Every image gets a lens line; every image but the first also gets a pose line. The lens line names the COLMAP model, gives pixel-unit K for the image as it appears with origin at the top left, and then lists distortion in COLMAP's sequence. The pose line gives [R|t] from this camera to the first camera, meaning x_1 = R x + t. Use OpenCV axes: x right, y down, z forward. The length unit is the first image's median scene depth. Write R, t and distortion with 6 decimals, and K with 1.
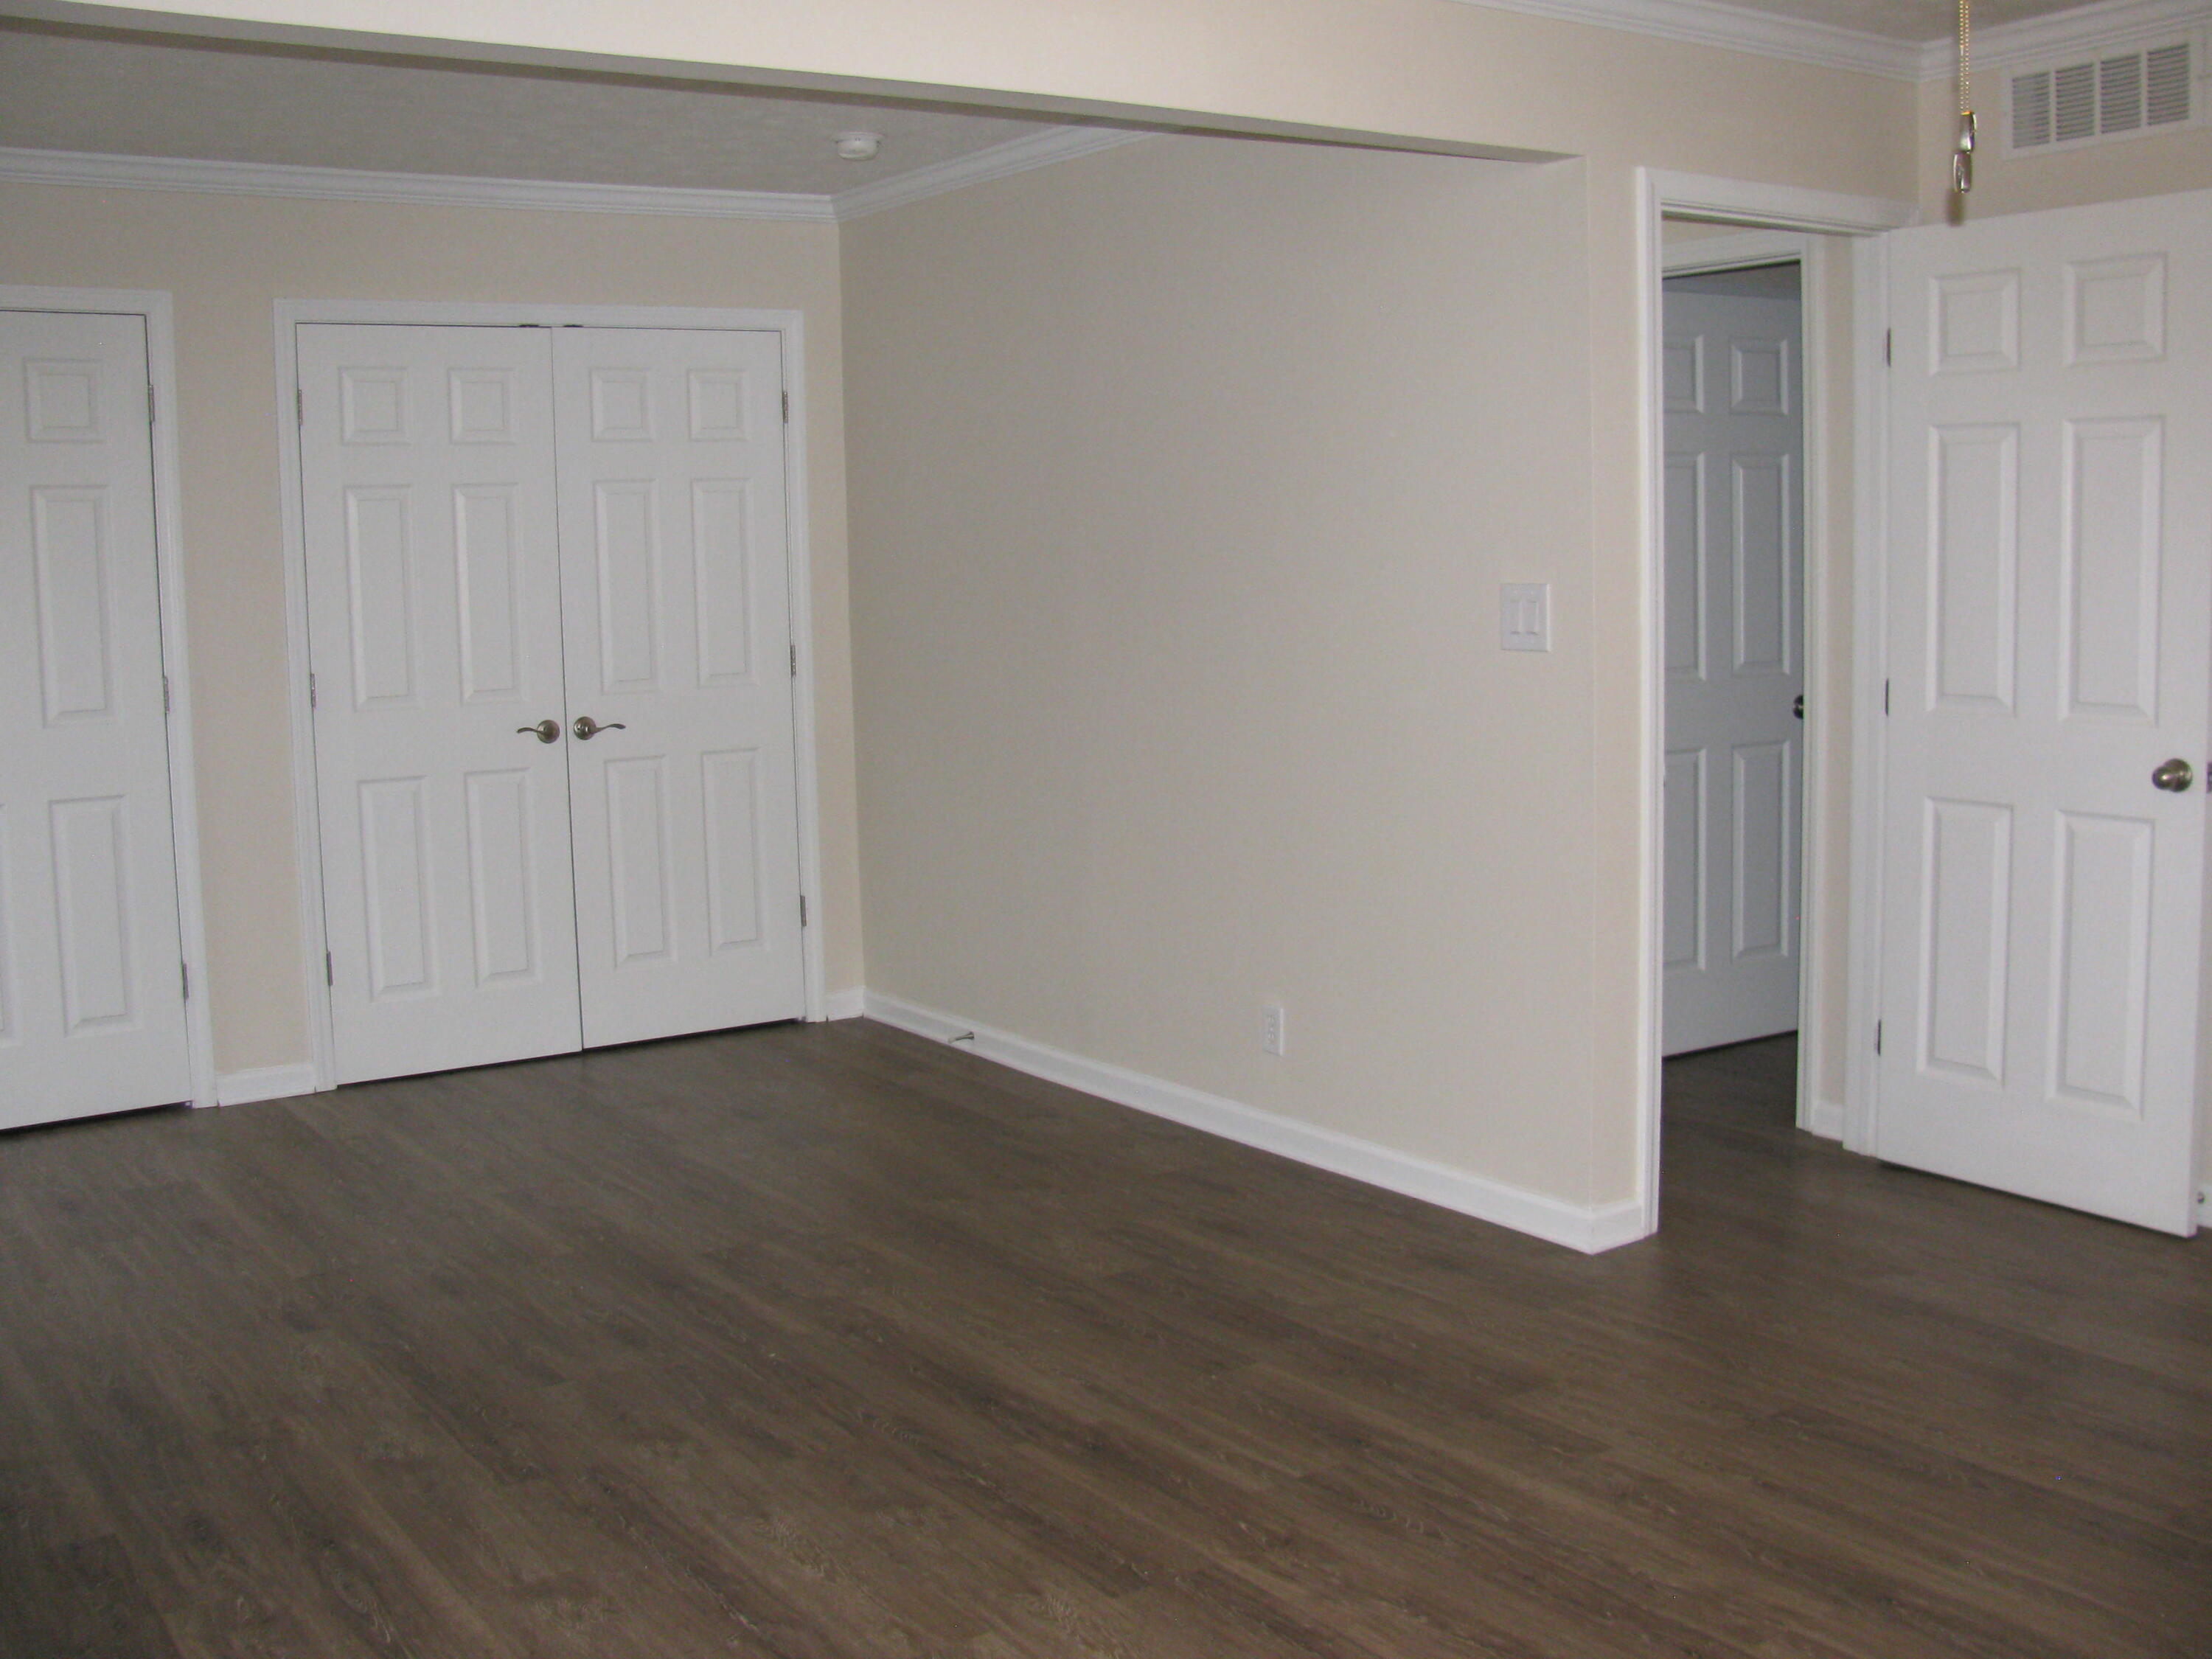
lens RADIAL K [[2269.3, 0, 1115.4], [0, 2269.3, 798.6], [0, 0, 1]] dist [-0.214792, 0.273542]
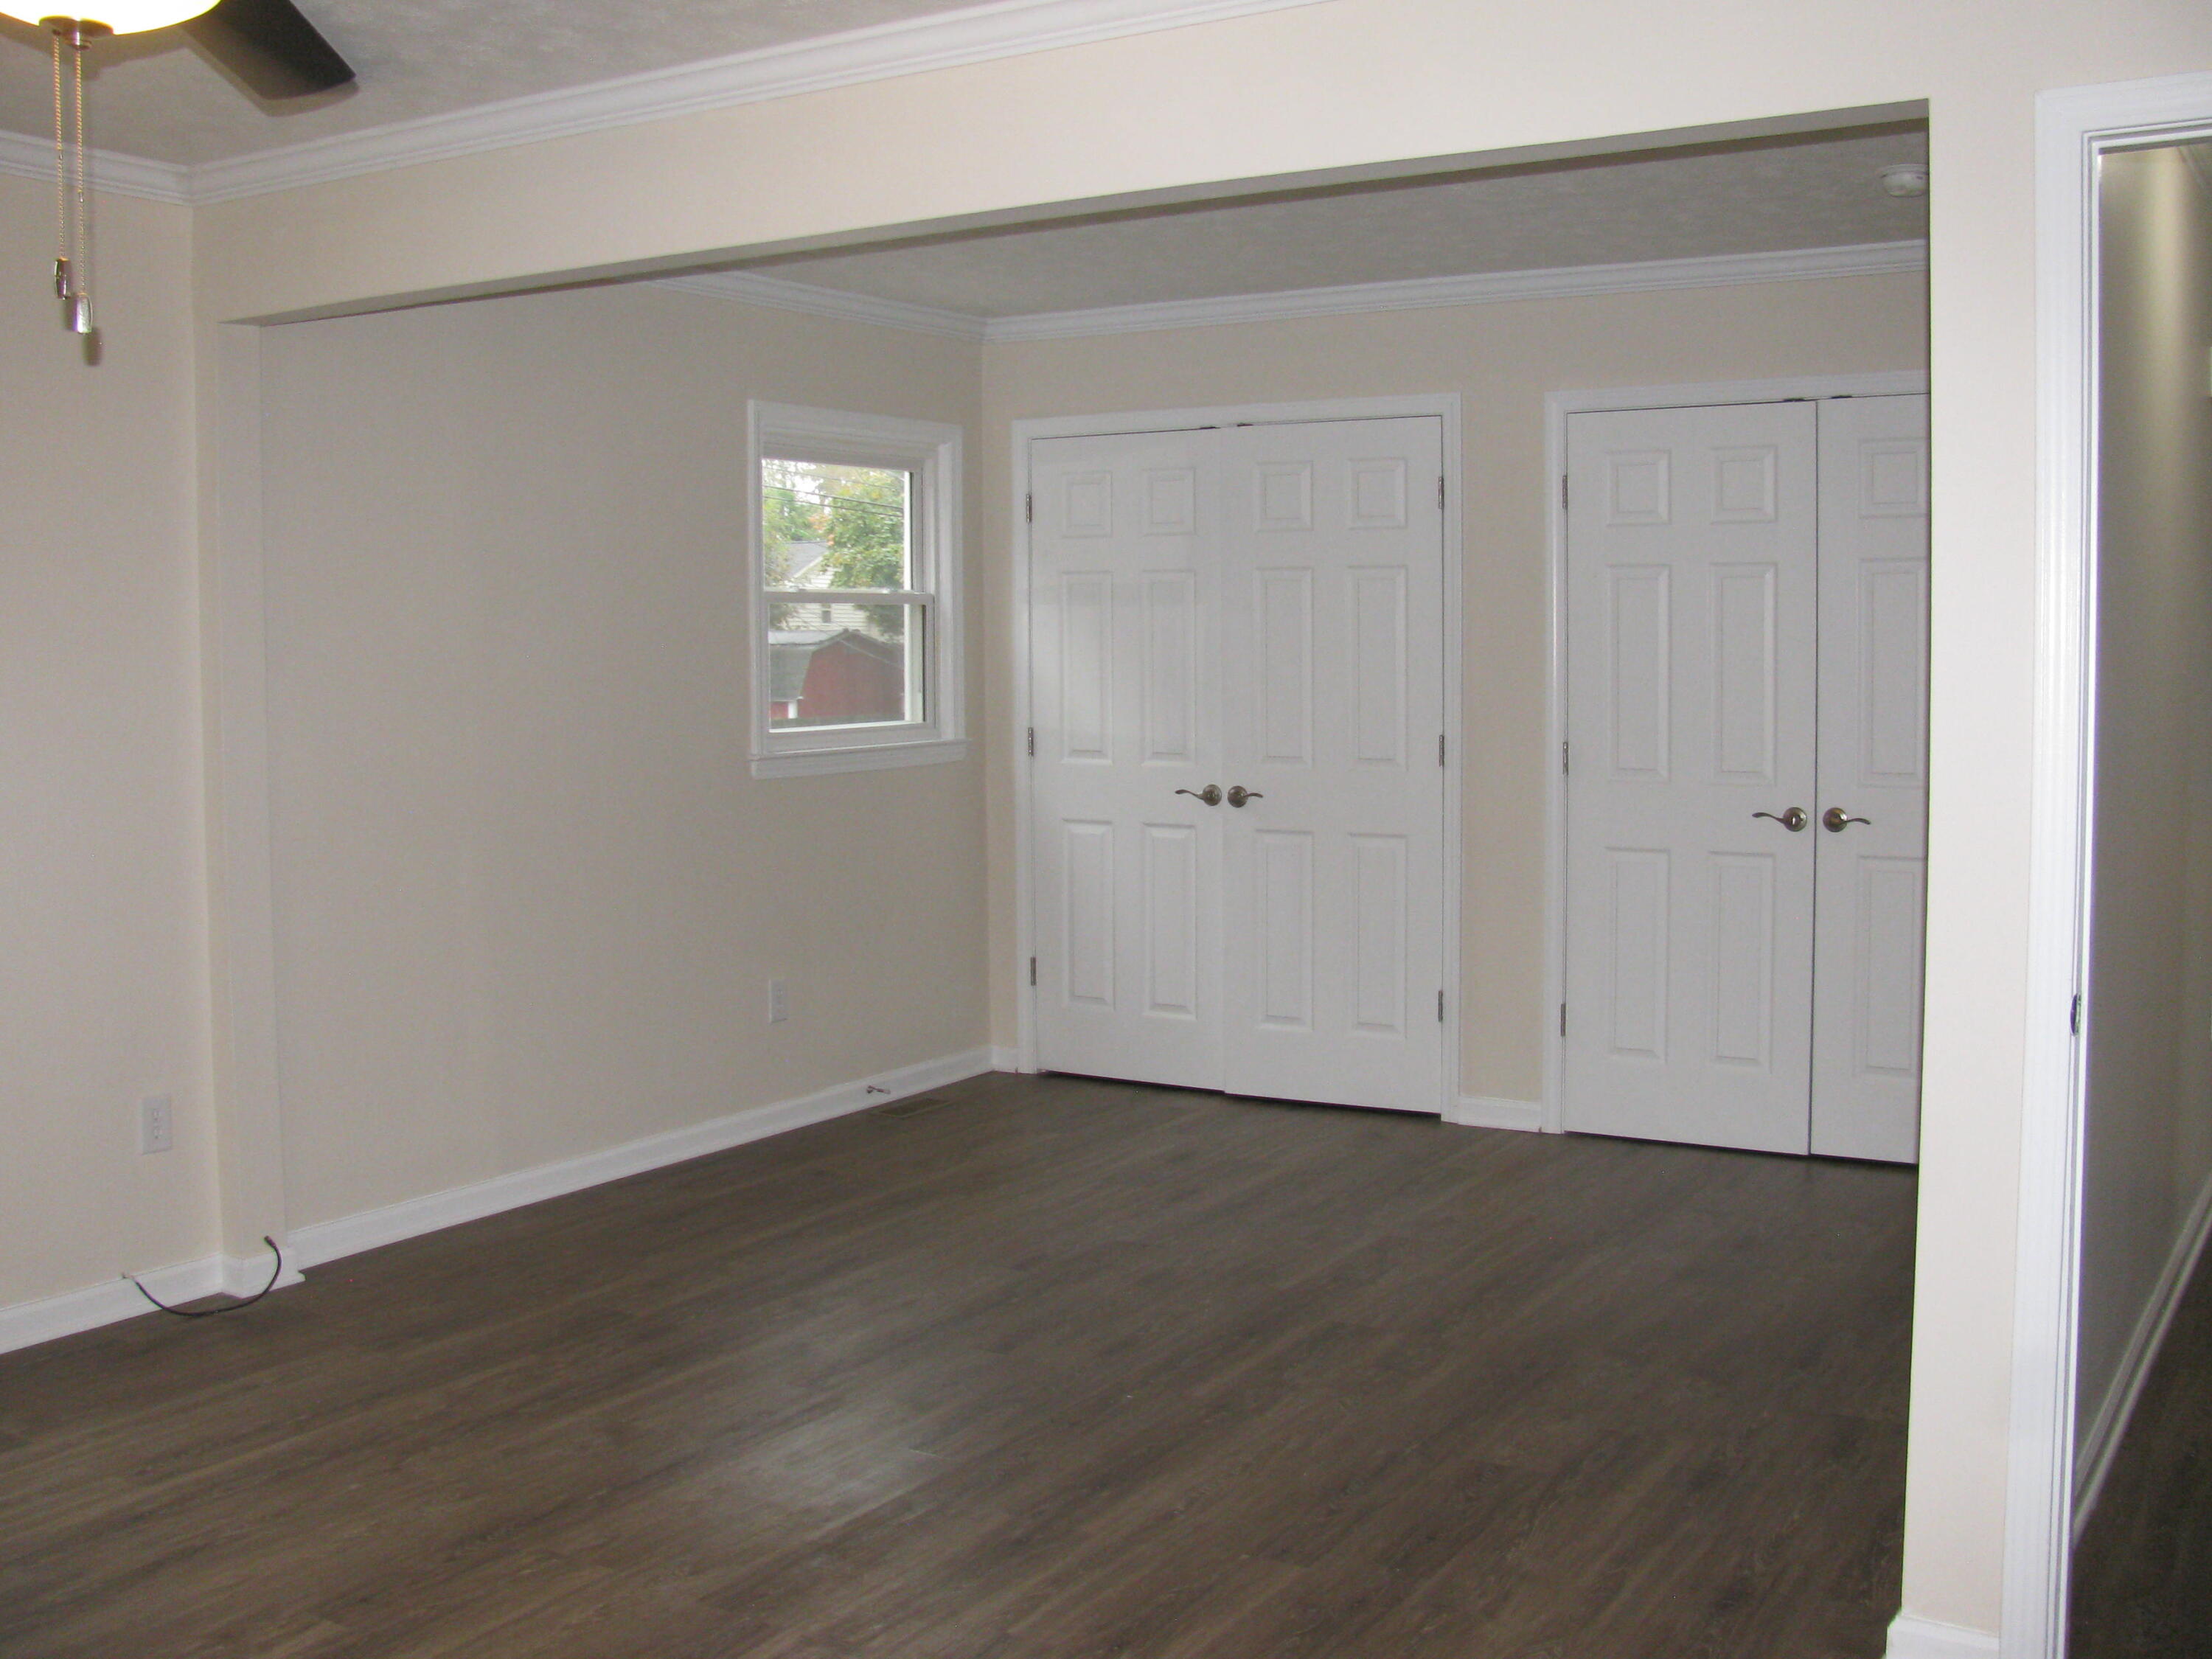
lens RADIAL K [[2269.3, 0, 1115.4], [0, 2269.3, 798.6], [0, 0, 1]] dist [-0.214792, 0.273542]
pose [[0.394807, 0.082374, -0.915064, 0.704110], [-0.102974, 0.993665, 0.045021, -0.071843], [0.912975, 0.076453, 0.400788, 0.481332]]
